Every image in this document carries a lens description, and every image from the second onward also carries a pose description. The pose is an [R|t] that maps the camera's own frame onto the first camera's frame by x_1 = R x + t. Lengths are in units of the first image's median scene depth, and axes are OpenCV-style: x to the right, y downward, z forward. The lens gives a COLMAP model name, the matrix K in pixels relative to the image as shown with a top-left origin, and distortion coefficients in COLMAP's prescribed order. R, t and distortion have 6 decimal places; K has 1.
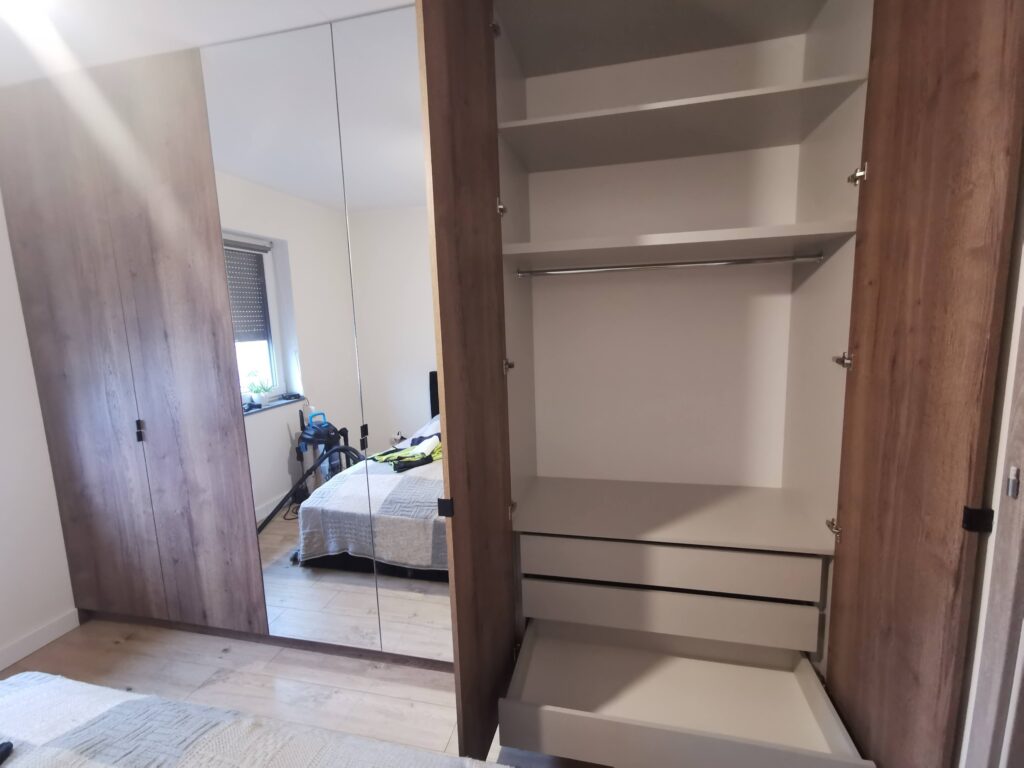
lens RADIAL K [[470.8, 0, 509.8], [0, 470.8, 383.9], [0, 0, 1]] dist [0.000887, 0.003984]
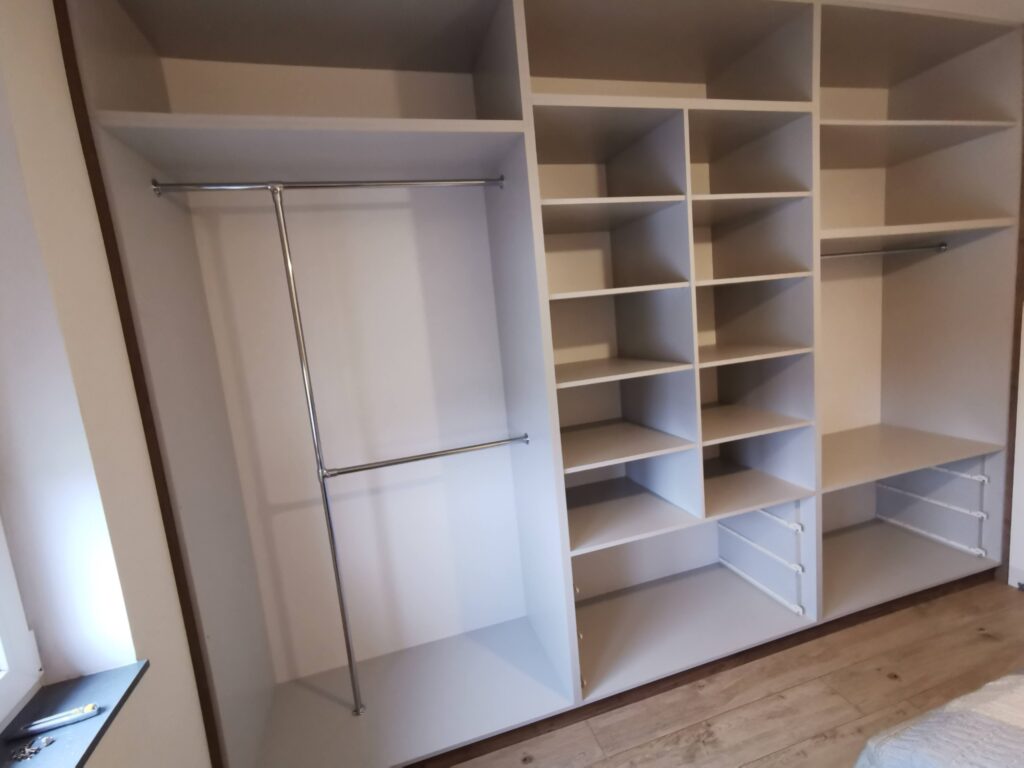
lens RADIAL K [[470.8, 0, 508.9], [0, 470.8, 382.3], [0, 0, 1]] dist [0.000887, 0.003984]
pose [[0.865249, -0.120269, 0.486702, -0.920811], [0.137009, 0.990569, 0.001207, -0.035599], [-0.482257, 0.065639, 0.873567, 0.317114]]
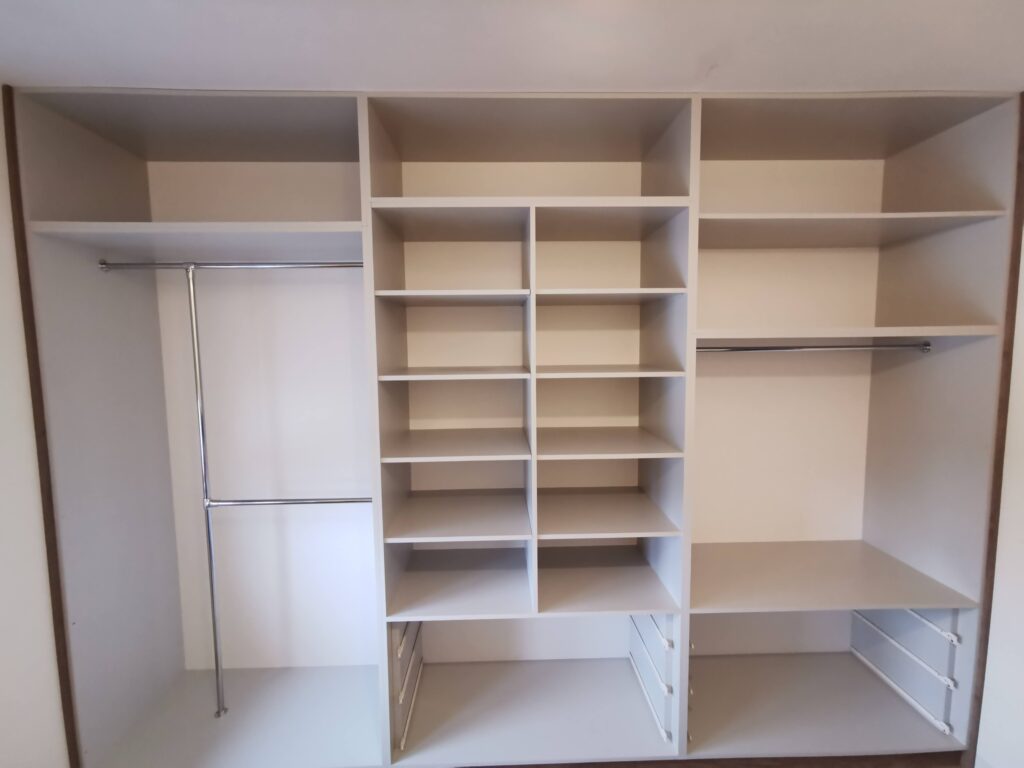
lens RADIAL K [[470.8, 0, 507.7], [0, 470.8, 389.8], [0, 0, 1]] dist [0.000887, 0.003984]
pose [[0.965083, -0.000918, 0.261941, -0.511165], [0.015717, 0.998395, -0.054407, -0.088256], [-0.261471, 0.056624, 0.963549, 0.103873]]
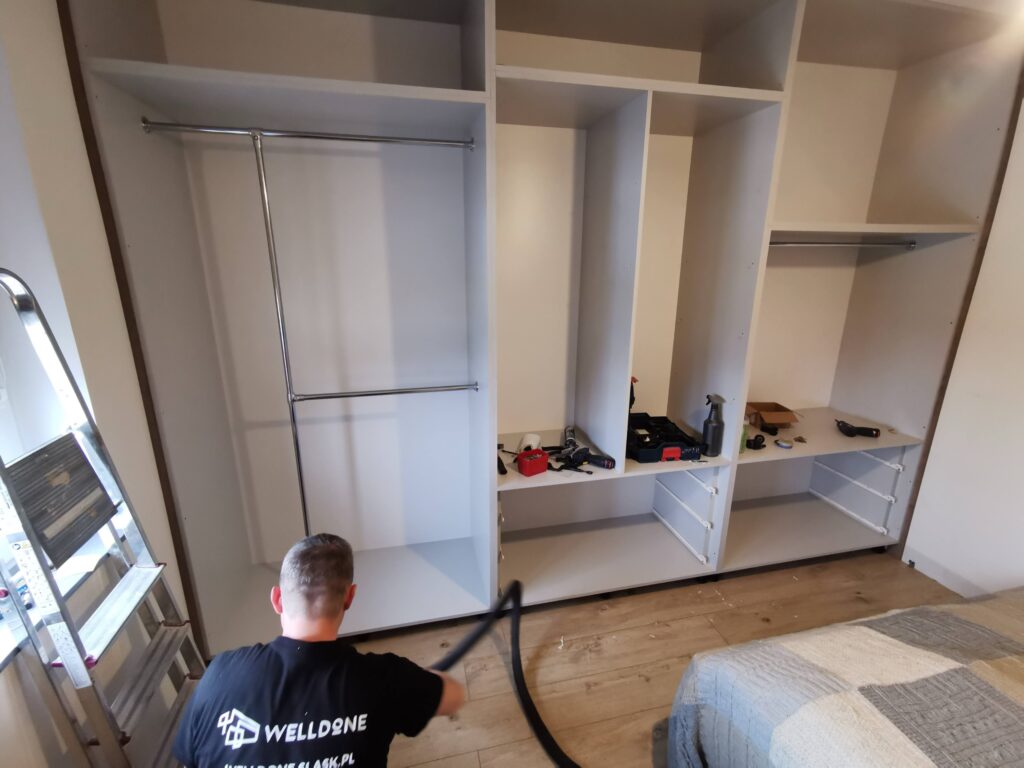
lens RADIAL K [[470.8, 0, 508.6], [0, 470.8, 384.0], [0, 0, 1]] dist [0.000887, 0.003984]
pose [[0.889486, -0.086189, 0.448761, -0.858770], [0.031677, 0.991319, 0.127606, -0.053565], [-0.455863, -0.099289, 0.884495, 0.181190]]
